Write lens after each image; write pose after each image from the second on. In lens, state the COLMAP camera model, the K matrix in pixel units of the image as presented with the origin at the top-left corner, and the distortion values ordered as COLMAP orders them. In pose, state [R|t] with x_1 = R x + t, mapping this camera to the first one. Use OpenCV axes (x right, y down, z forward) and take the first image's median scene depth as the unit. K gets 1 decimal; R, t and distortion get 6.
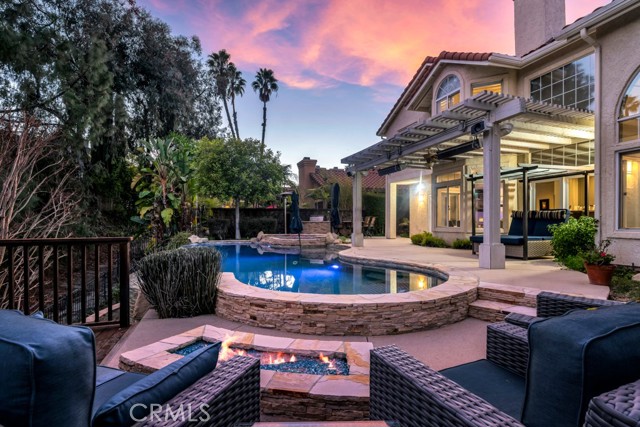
lens RADIAL K [[302.1, 0, 319.8], [0, 302.1, 221.6], [0, 0, 1]] dist [0.002592, -0.000050]
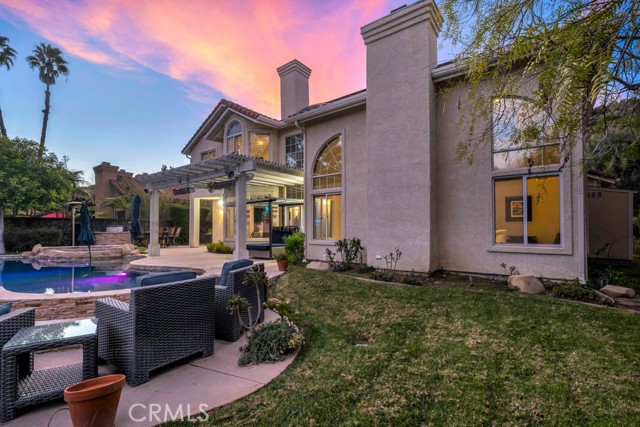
lens RADIAL K [[302.1, 0, 319.8], [0, 302.1, 221.6], [0, 0, 1]] dist [0.002592, -0.000050]
pose [[0.849461, 0.012642, 0.527501, 0.040447], [-0.001524, 0.999768, -0.021506, -0.015830], [-0.527650, 0.017464, 0.849282, -0.202969]]
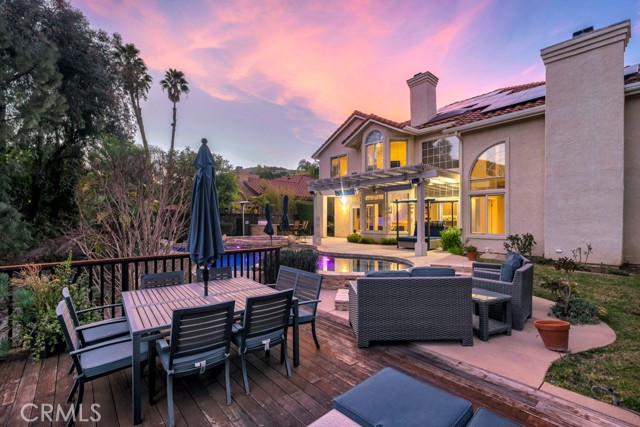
lens RADIAL K [[294.6, 0, 306.9], [0, 294.6, 217.5], [0, 0, 1]] dist [0.001940, 0.000420]
pose [[0.933754, 0.000217, 0.357916, -0.295892], [-0.000706, 0.999999, 0.001236, -0.033652], [-0.357915, -0.001406, 0.933753, -0.179415]]
